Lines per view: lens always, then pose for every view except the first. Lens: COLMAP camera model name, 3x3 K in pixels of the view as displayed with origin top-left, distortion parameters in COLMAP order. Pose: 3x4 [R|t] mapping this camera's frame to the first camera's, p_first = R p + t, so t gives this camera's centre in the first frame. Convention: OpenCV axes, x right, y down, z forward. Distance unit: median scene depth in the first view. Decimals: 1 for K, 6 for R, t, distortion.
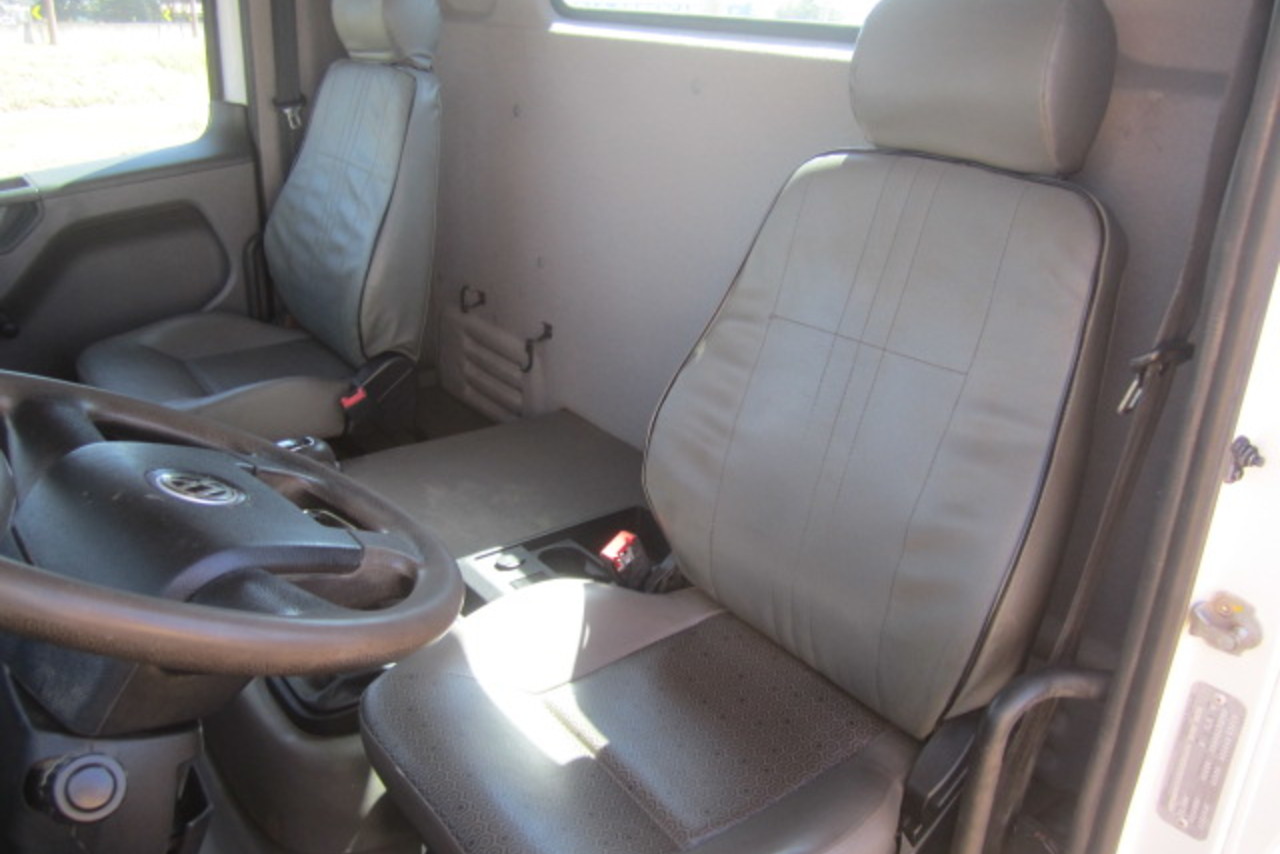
lens RADIAL K [[1082.1, 0, 640.0], [0, 1082.1, 427.0], [0, 0, 1]] dist [-0.005668, 0.002440]
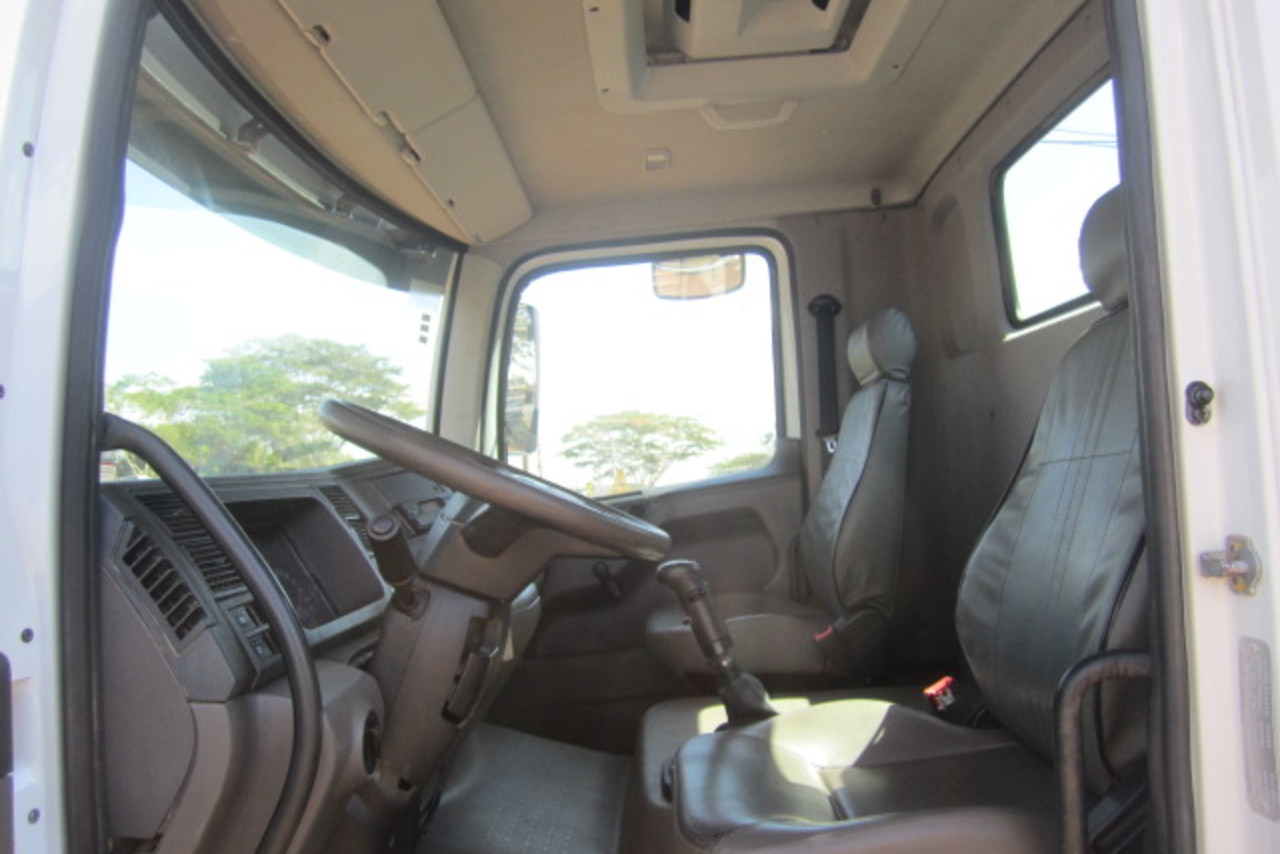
lens RADIAL K [[1082.1, 0, 640.0], [0, 1082.1, 427.0], [0, 0, 1]] dist [-0.005668, 0.002440]
pose [[0.800628, -0.097071, -0.591246, 0.297126], [-0.154761, 0.919799, -0.360580, 0.221333], [0.578830, 0.380192, 0.721394, -0.068654]]
